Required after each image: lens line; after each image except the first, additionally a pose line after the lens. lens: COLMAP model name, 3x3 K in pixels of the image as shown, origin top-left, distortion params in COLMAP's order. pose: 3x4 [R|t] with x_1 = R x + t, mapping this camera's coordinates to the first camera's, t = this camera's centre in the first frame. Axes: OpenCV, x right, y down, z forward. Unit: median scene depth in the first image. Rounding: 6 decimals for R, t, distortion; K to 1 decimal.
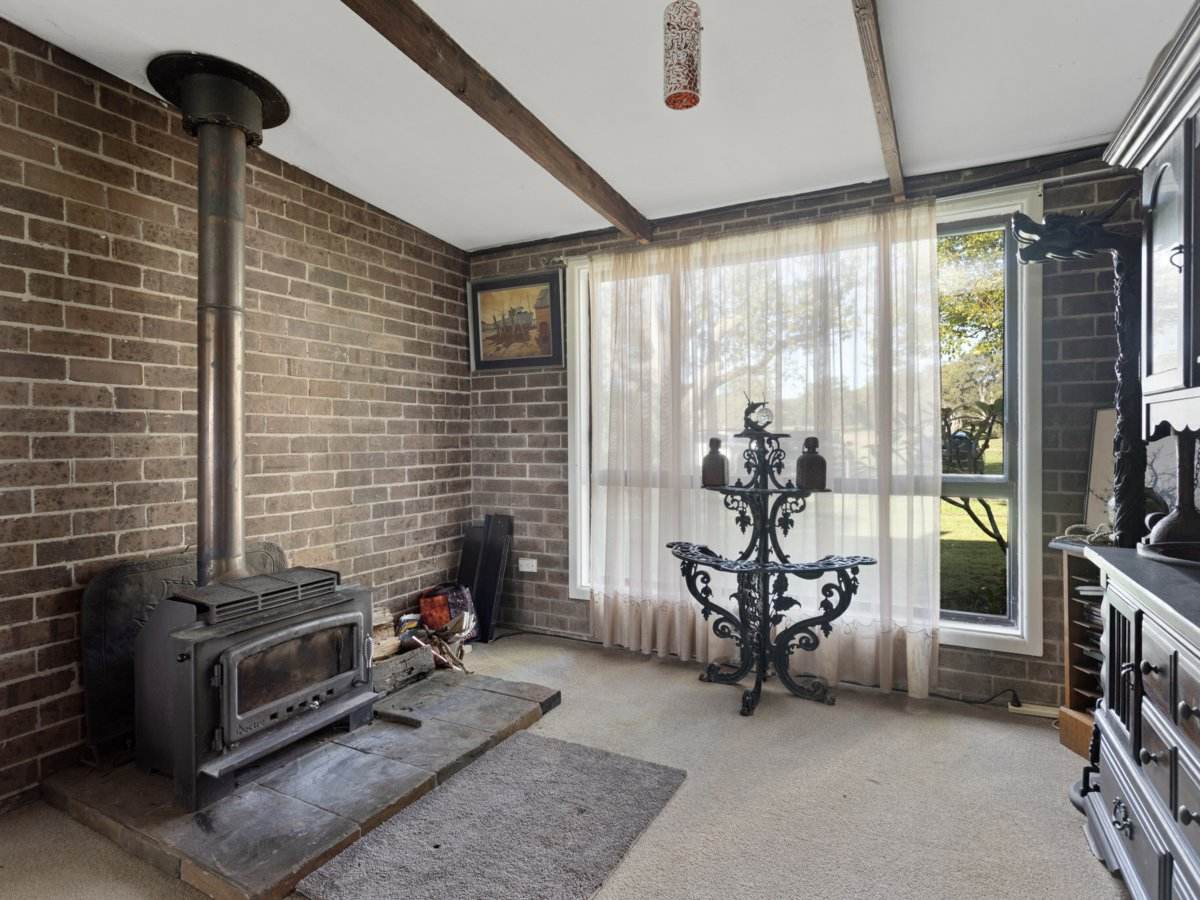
lens RADIAL K [[669.6, 0, 600.0], [0, 669.6, 450.0], [0, 0, 1]] dist [0.001570, 0.000365]
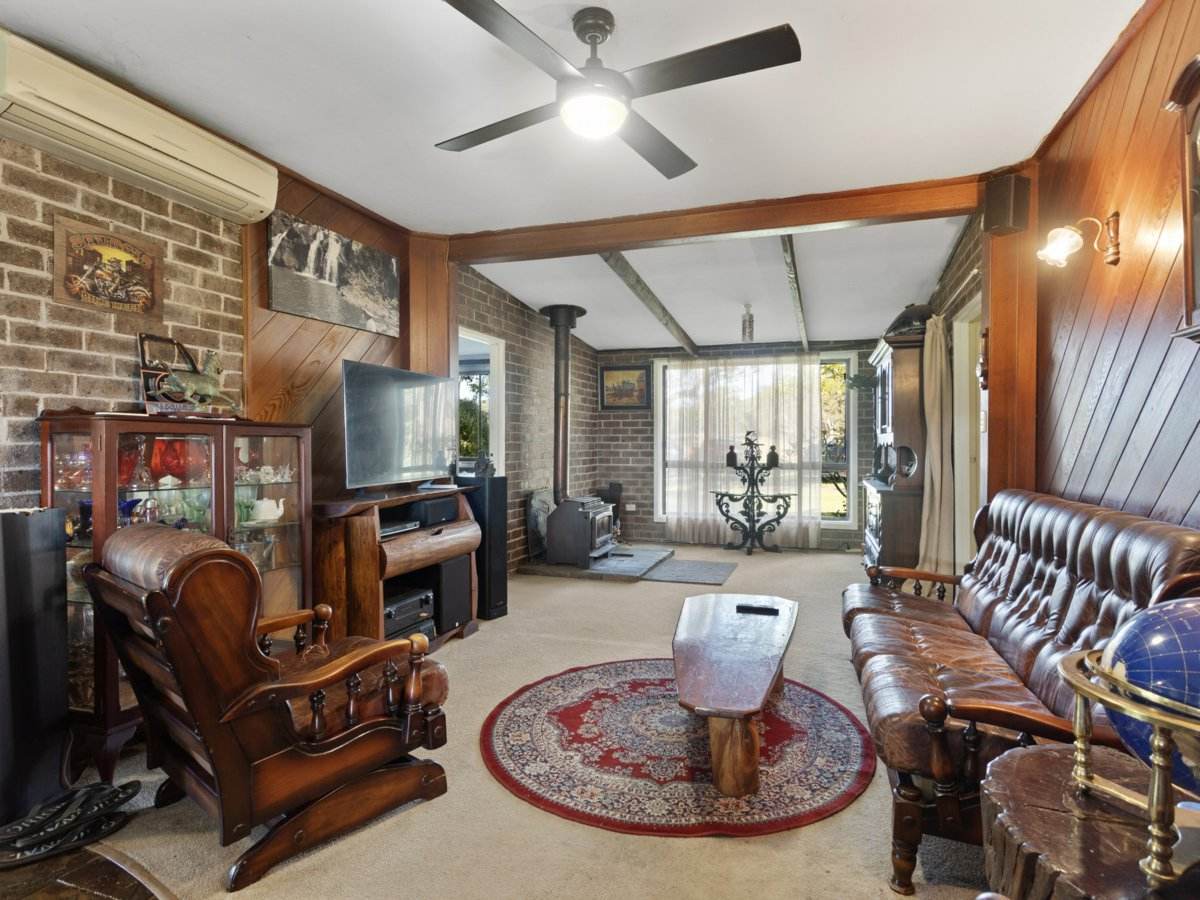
lens RADIAL K [[687.0, 0, 602.6], [0, 687.0, 457.7], [0, 0, 1]] dist [-0.001360, -0.000137]
pose [[0.986761, 0.003744, 0.162136, -0.614760], [-0.004138, 0.999989, 0.002091, 0.020204], [-0.162126, -0.002734, 0.986766, -1.203523]]
